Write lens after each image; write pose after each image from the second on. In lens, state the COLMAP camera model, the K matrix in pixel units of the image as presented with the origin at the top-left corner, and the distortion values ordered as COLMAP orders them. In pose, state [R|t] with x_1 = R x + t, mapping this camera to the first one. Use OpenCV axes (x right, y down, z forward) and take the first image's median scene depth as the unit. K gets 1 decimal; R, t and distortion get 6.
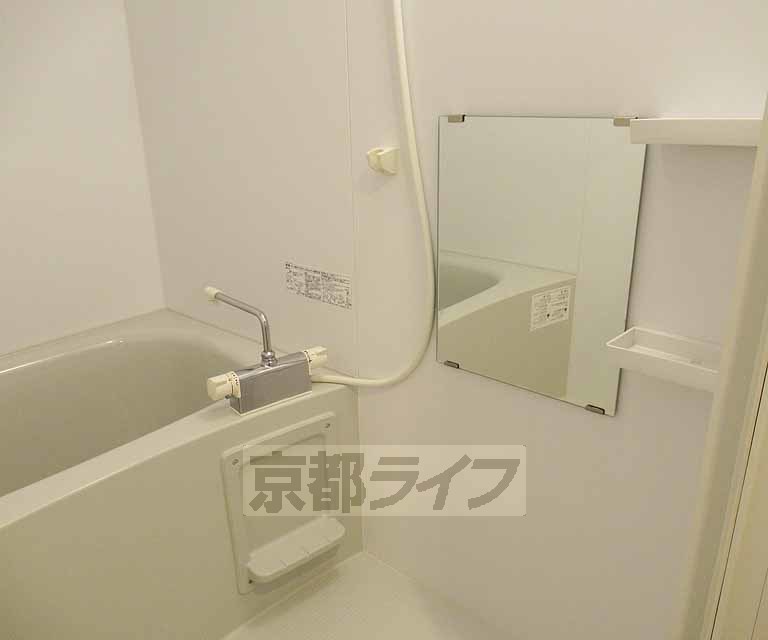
lens RADIAL K [[640.8, 0, 371.8], [0, 640.8, 321.0], [0, 0, 1]] dist [-0.005934, -0.011077]
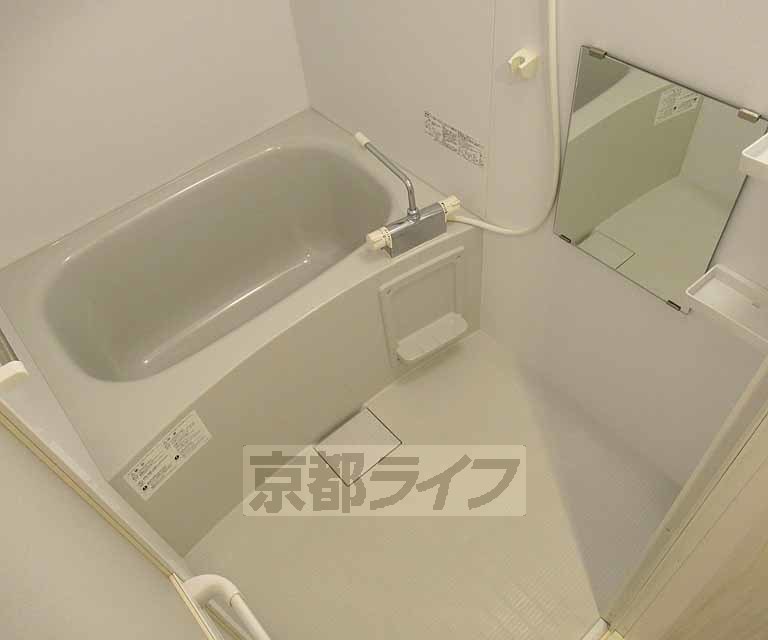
lens RADIAL K [[640.8, 0, 371.8], [0, 640.8, 321.0], [0, 0, 1]] dist [-0.005934, -0.011077]
pose [[0.987313, 0.056763, -0.148296, -0.043933], [0.029393, 0.852449, 0.521983, -0.395697], [0.156044, -0.519720, 0.839965, -0.145397]]
